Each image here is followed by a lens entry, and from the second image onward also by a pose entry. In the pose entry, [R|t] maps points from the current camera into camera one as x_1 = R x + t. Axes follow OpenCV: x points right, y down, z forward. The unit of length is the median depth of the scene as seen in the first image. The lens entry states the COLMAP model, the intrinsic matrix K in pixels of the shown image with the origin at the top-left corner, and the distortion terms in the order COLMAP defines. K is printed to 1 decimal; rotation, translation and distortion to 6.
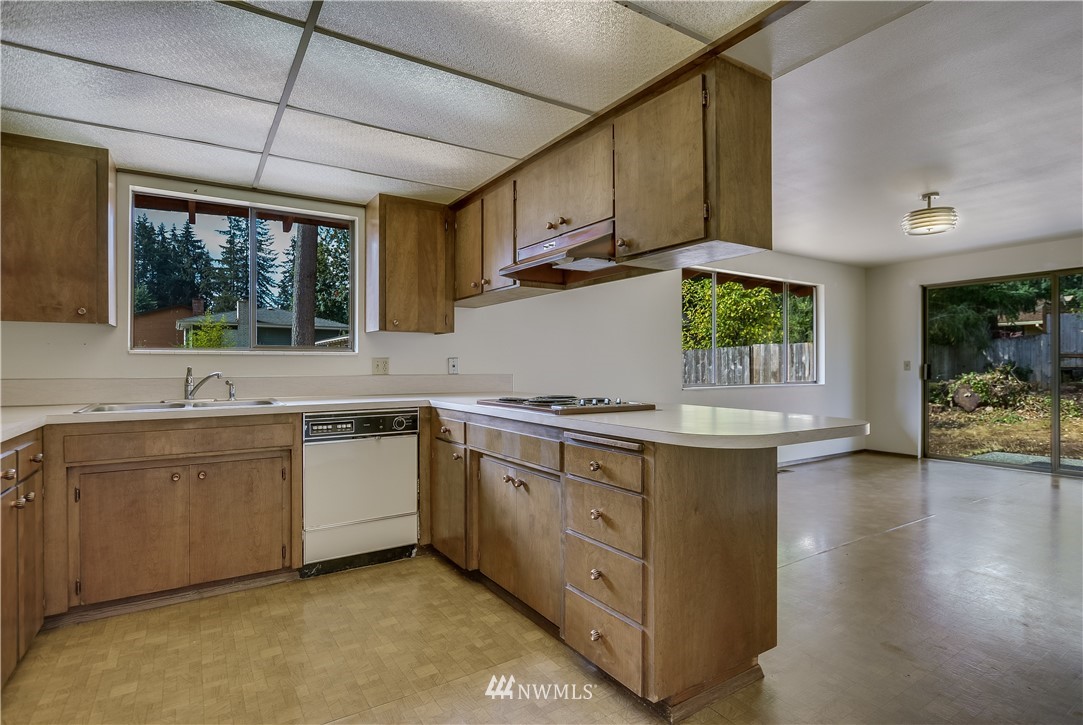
lens RADIAL K [[549.0, 0, 541.8], [0, 549.0, 366.5], [0, 0, 1]] dist [-0.003538, -0.001466]
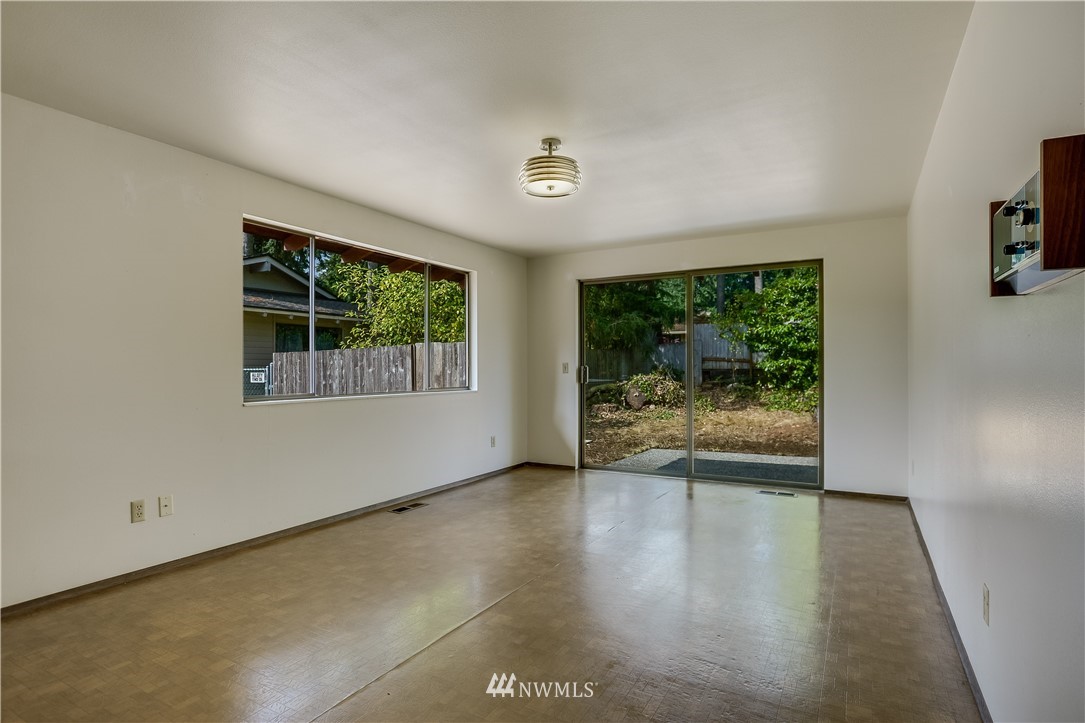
lens RADIAL K [[550.0, 0, 542.6], [0, 550.0, 362.5], [0, 0, 1]] dist [-0.003538, -0.001466]
pose [[0.890633, 0.002217, 0.454717, 0.161887], [0.003365, 0.999929, -0.011467, 0.000050], [-0.454709, 0.011743, 0.890562, 0.153000]]
